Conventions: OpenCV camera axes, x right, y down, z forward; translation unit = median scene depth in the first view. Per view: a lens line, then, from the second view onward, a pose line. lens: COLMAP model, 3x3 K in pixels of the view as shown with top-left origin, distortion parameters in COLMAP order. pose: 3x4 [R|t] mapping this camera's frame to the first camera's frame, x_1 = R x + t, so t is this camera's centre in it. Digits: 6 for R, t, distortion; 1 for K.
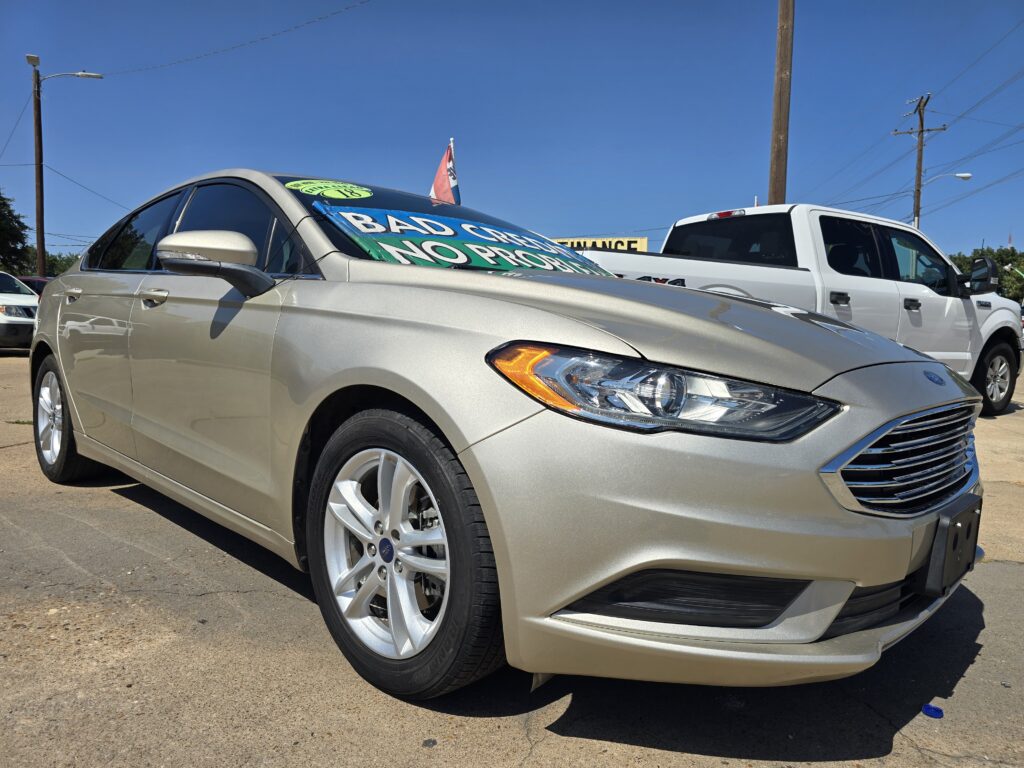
lens RADIAL K [[680.4, 0, 518.2], [0, 680.4, 388.6], [0, 0, 1]] dist [0.060333, -0.031680]
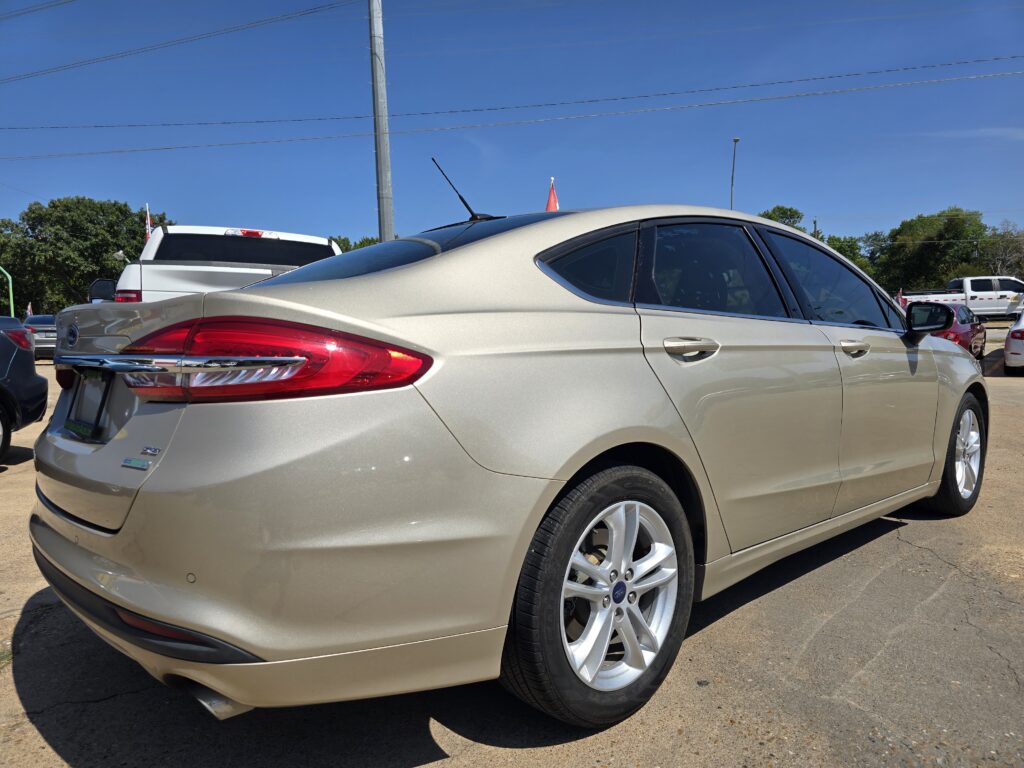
lens RADIAL K [[680.4, 0, 513.5], [0, 680.4, 380.3], [0, 0, 1]] dist [0.060333, -0.031680]
pose [[0.062503, -0.096302, 0.993388, -2.126013], [0.109637, 0.989973, 0.089073, -0.309083], [-0.992005, 0.103344, 0.072434, 1.895066]]
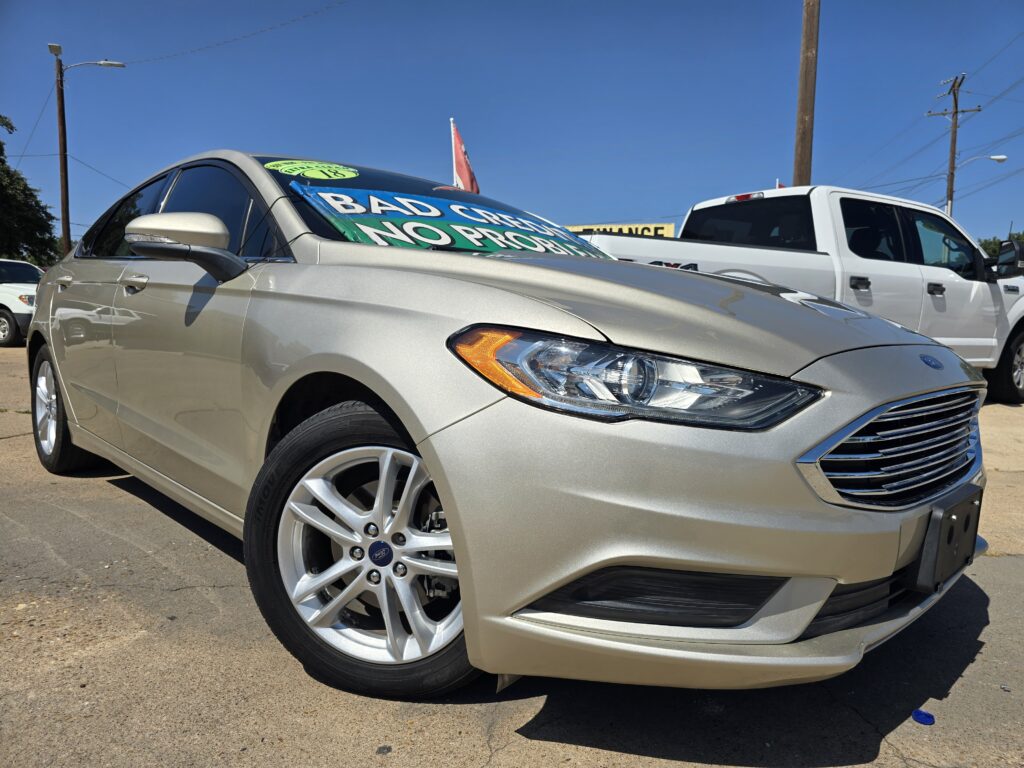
lens RADIAL K [[680.4, 0, 536.0], [0, 680.4, 389.4], [0, 0, 1]] dist [0.060333, -0.031680]
pose [[0.999858, -0.004081, -0.016335, 0.066238], [0.004374, 0.999830, 0.017916, 0.002476], [0.016259, -0.017985, 0.999706, 0.042811]]
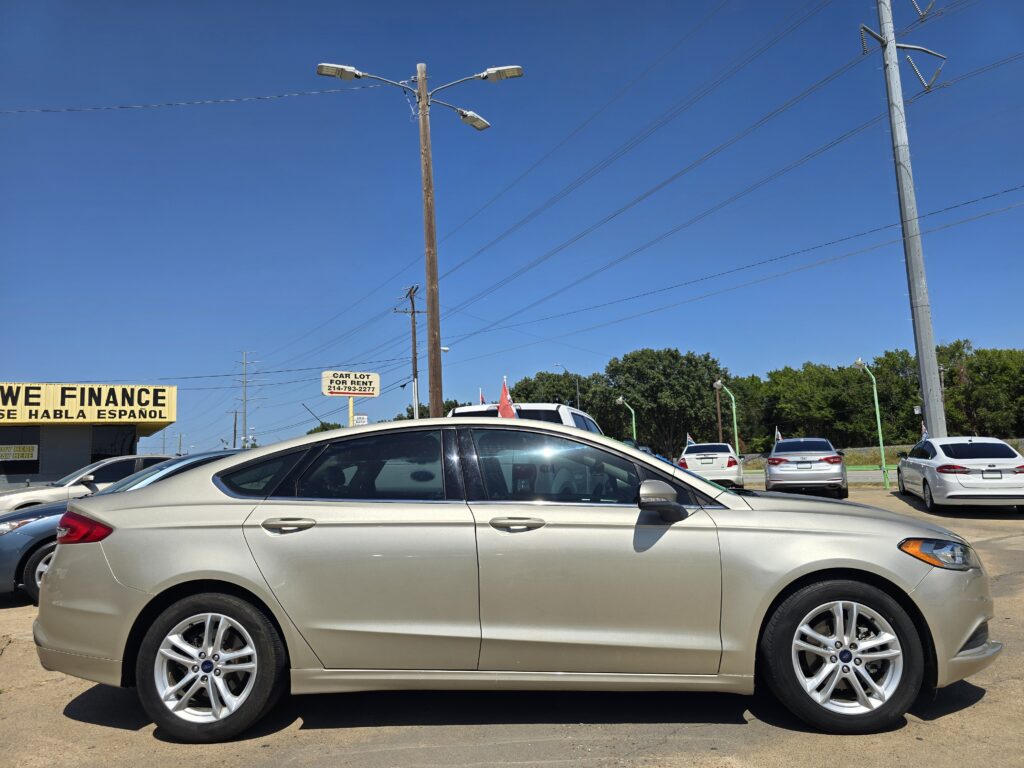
lens RADIAL K [[680.4, 0, 522.4], [0, 680.4, 377.1], [0, 0, 1]] dist [0.060333, -0.031680]
pose [[0.743534, 0.039756, 0.667515, -1.801191], [0.109005, 0.977673, -0.179648, -0.225587], [-0.659754, 0.206337, 0.722600, 0.022742]]
